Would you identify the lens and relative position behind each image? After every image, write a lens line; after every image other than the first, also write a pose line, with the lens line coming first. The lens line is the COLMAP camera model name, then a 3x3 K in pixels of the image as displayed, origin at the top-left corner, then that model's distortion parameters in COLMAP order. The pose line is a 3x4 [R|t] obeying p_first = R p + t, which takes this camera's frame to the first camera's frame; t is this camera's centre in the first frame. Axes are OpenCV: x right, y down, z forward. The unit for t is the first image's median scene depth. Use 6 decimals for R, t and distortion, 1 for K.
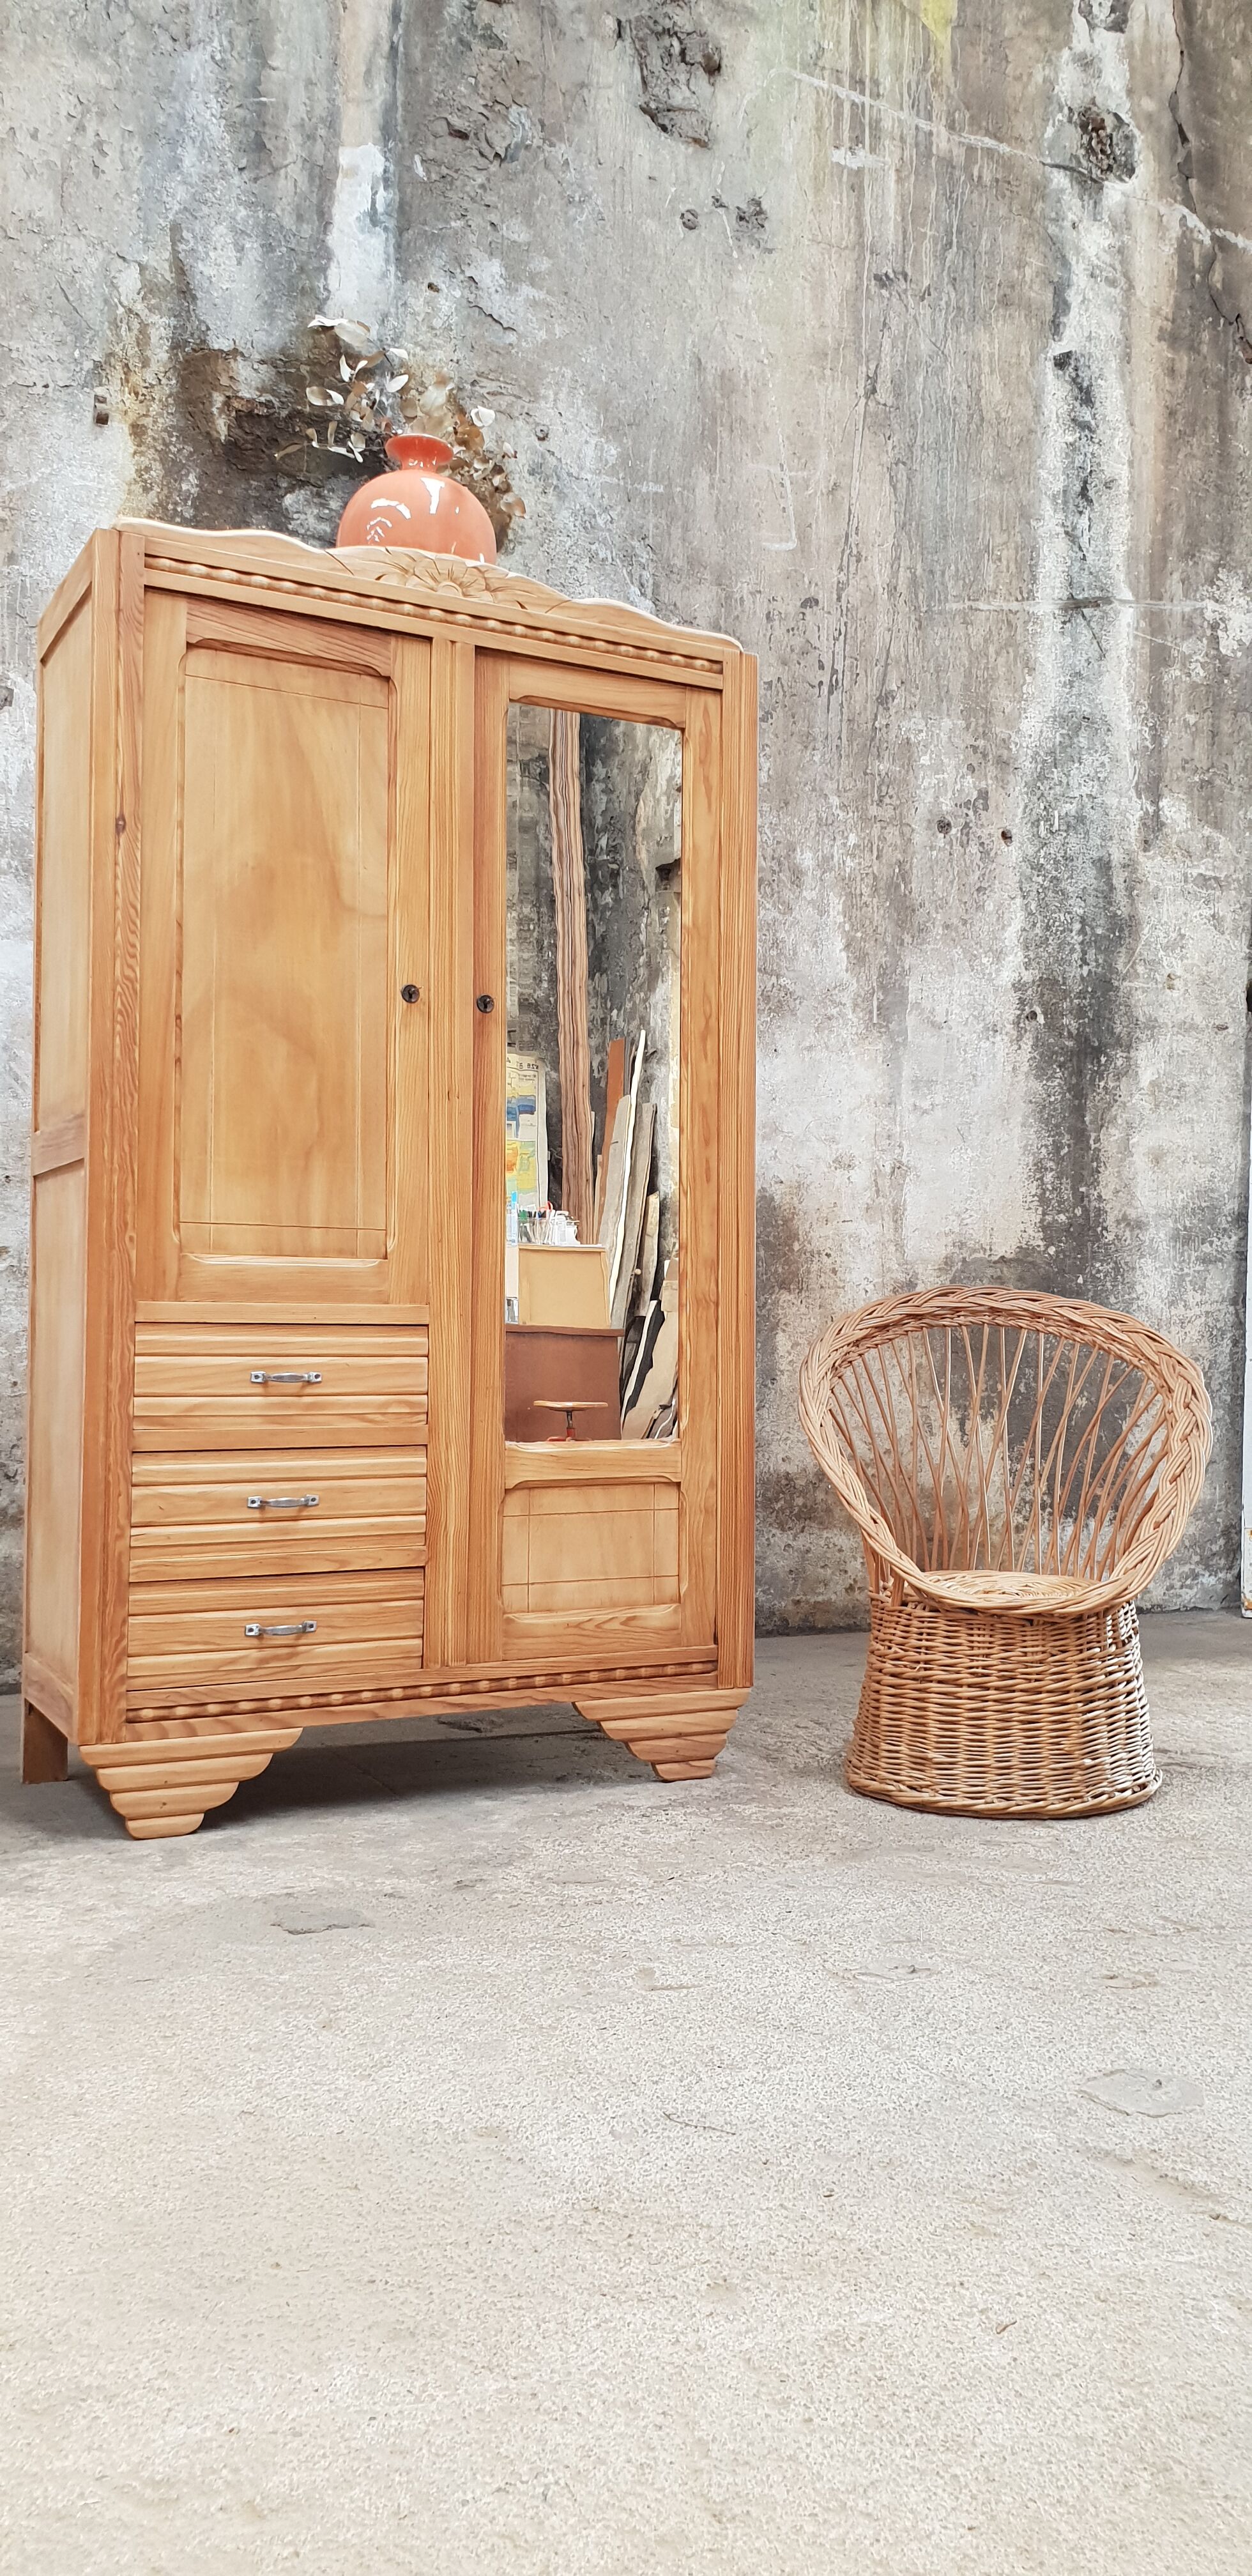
lens RADIAL K [[2018.5, 0, 681.1], [0, 2018.5, 1260.1], [0, 0, 1]] dist [0.033611, -0.028031]
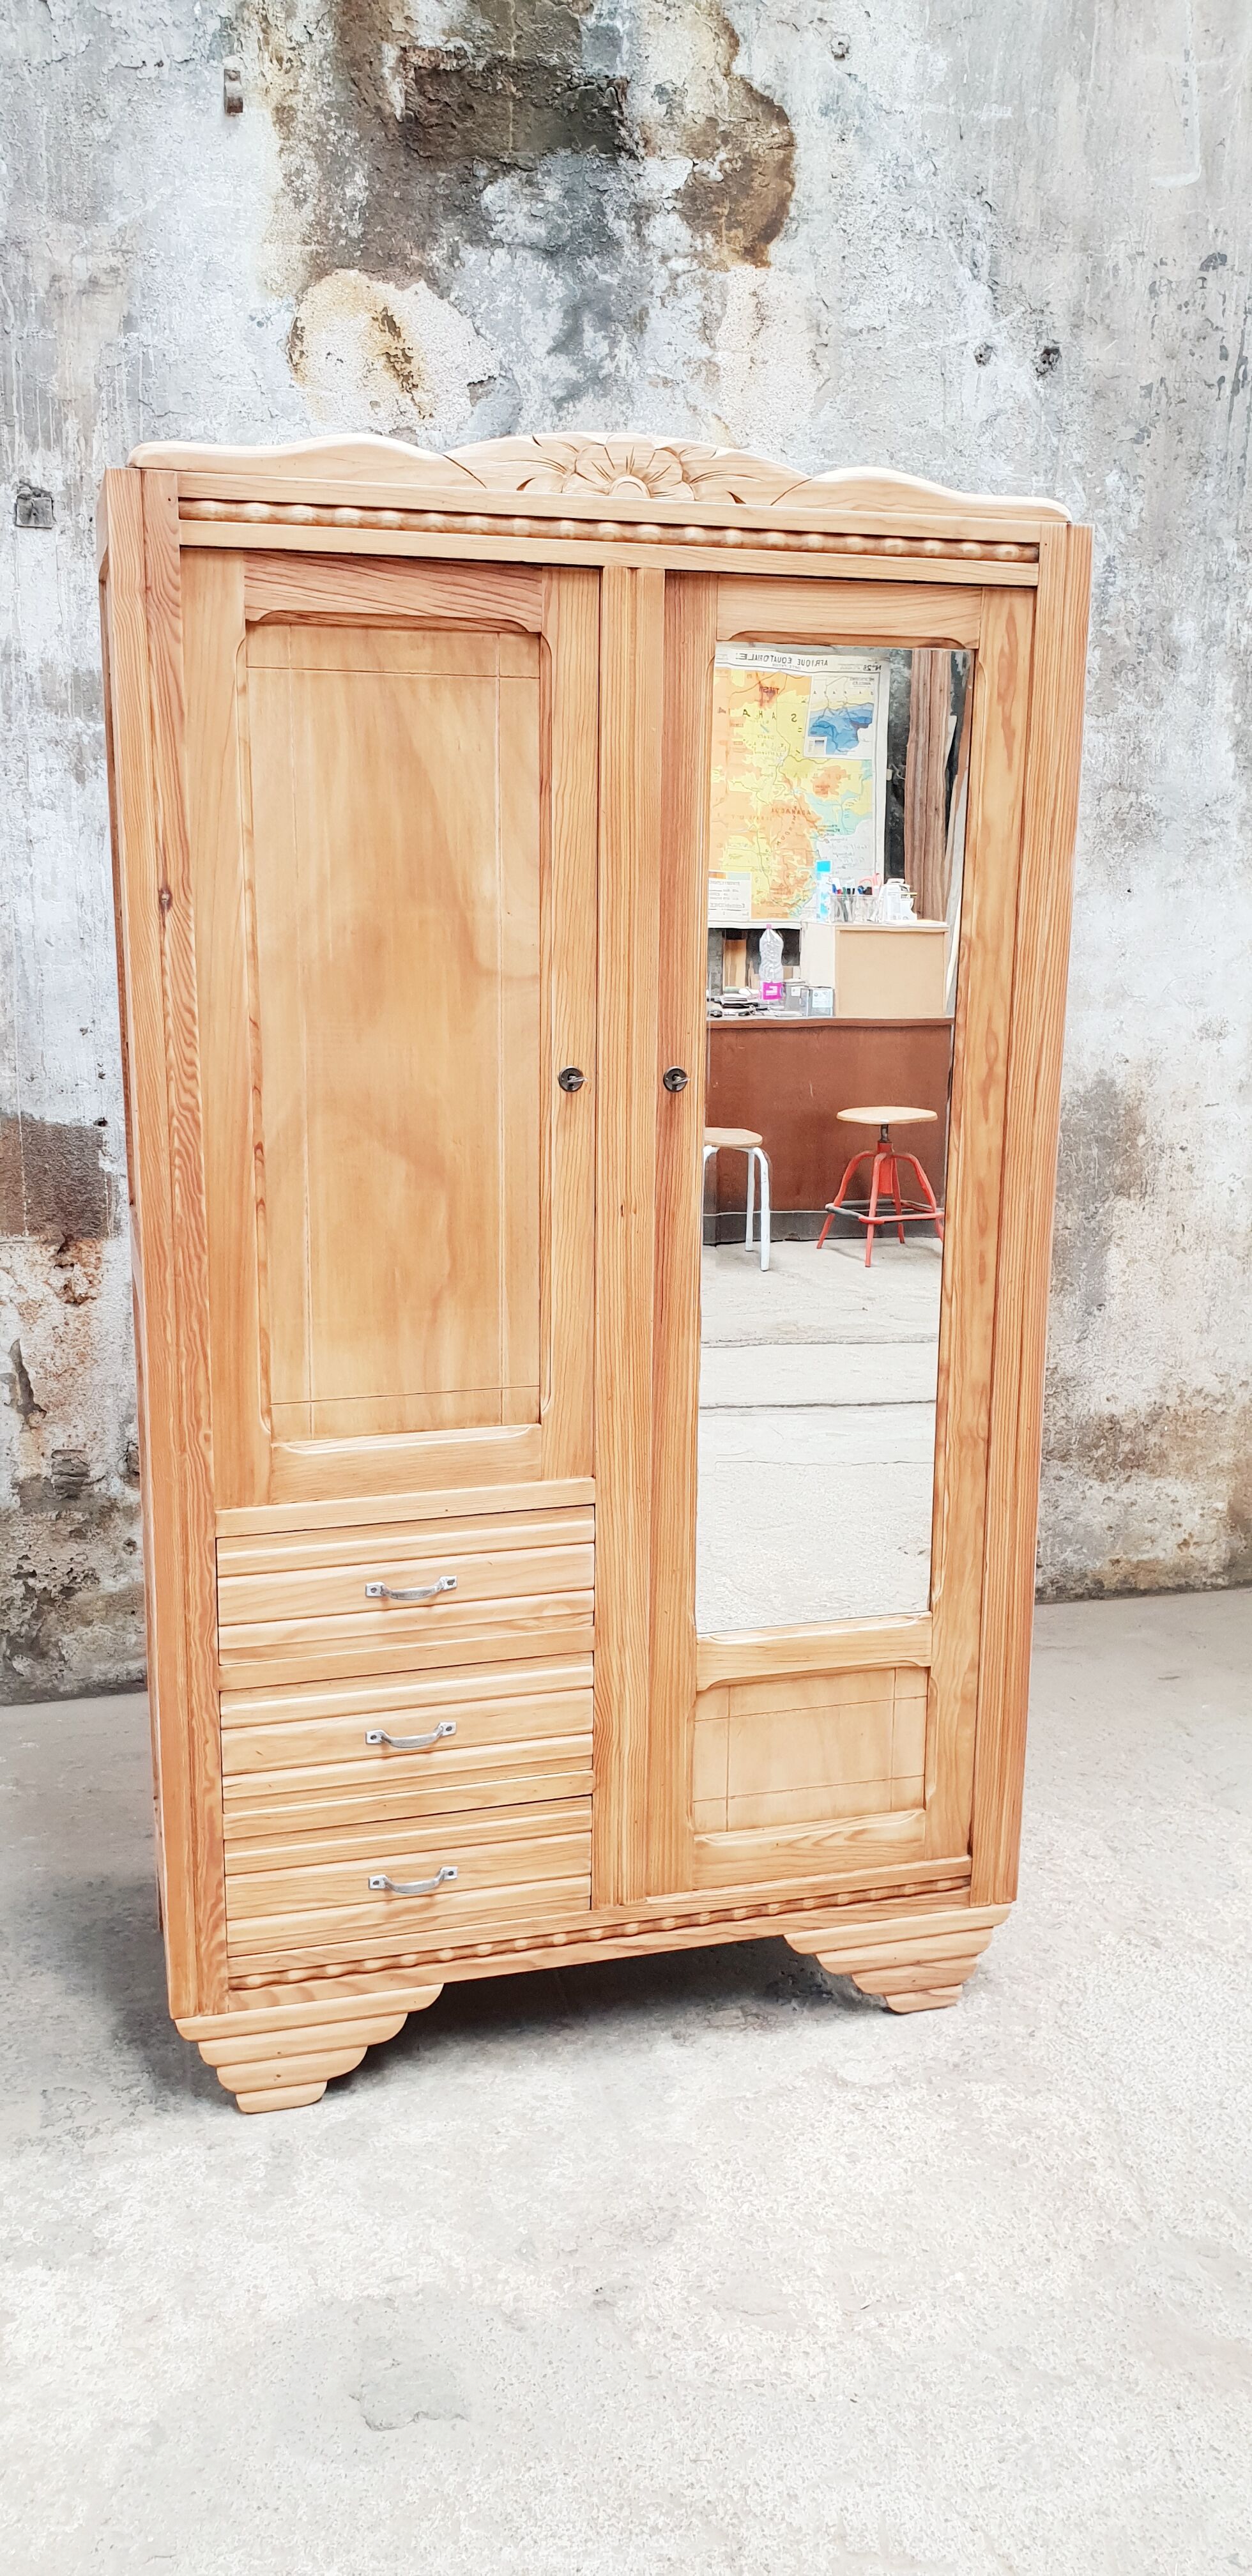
lens RADIAL K [[2018.5, 0, 646.7], [0, 2018.5, 1245.5], [0, 0, 1]] dist [0.033611, -0.028031]
pose [[0.979129, 0.051451, -0.196618, 0.041260], [-0.000925, 0.968545, 0.248838, -0.262581], [0.203237, -0.243463, 0.948378, 0.297883]]
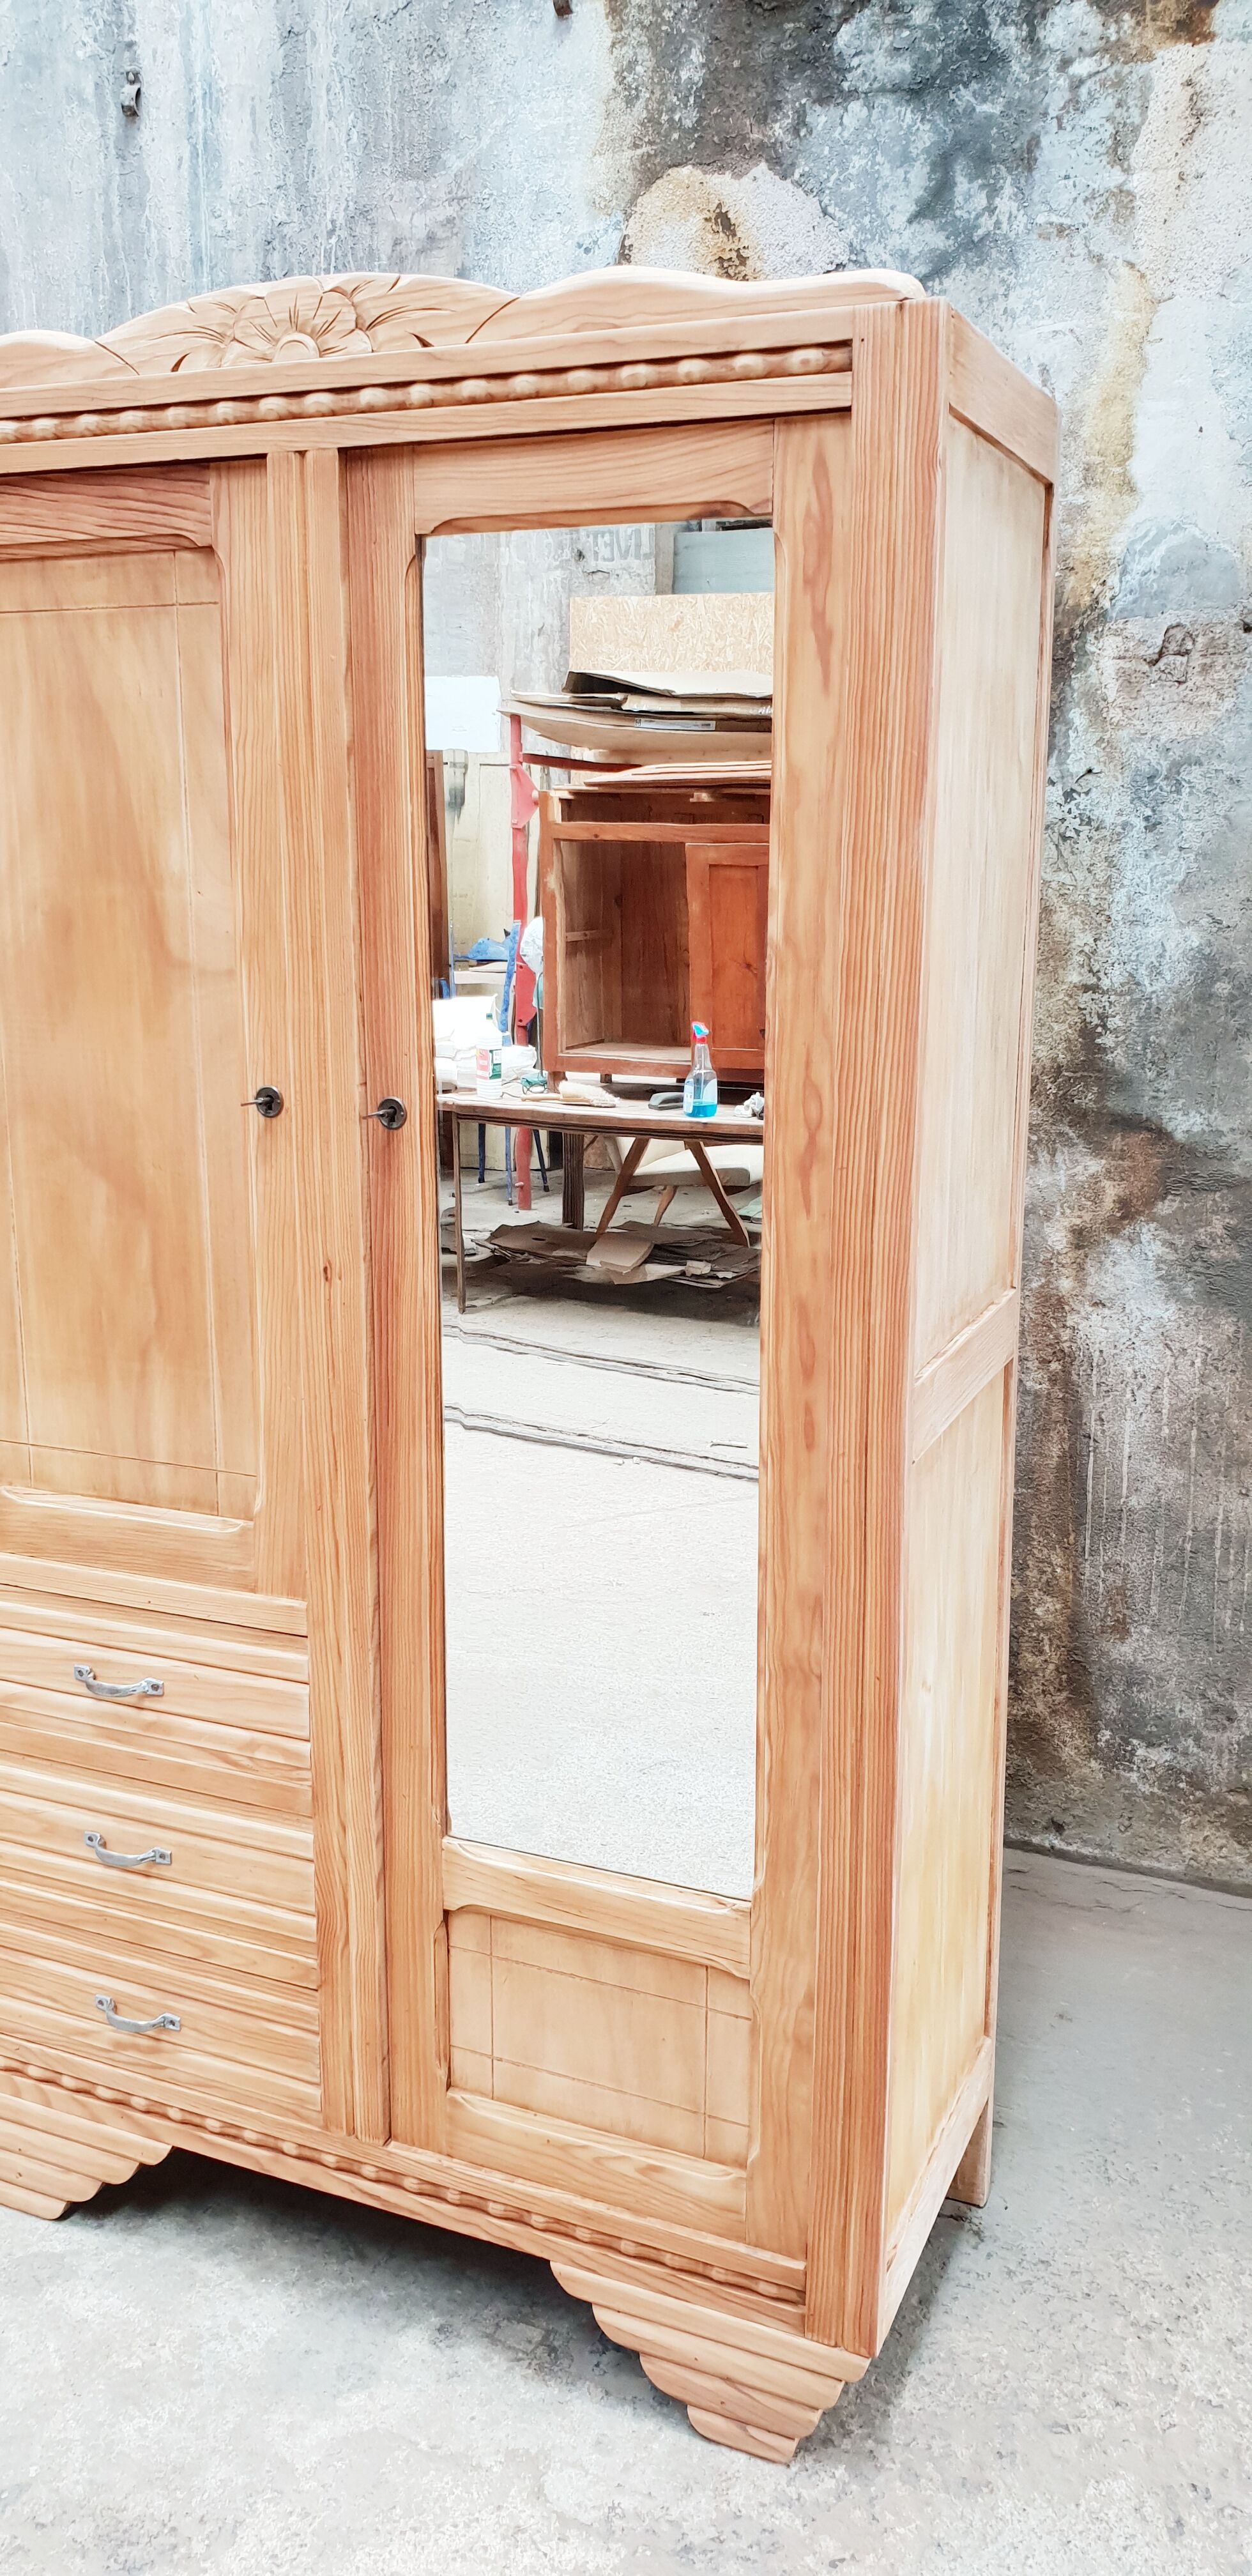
lens RADIAL K [[2018.5, 0, 630.7], [0, 2018.5, 1254.8], [0, 0, 1]] dist [0.033611, -0.028031]
pose [[0.635066, 0.155877, -0.756567, 0.397528], [0.031533, 0.973380, 0.227016, -0.225187], [0.771814, -0.168027, 0.613246, 0.725512]]
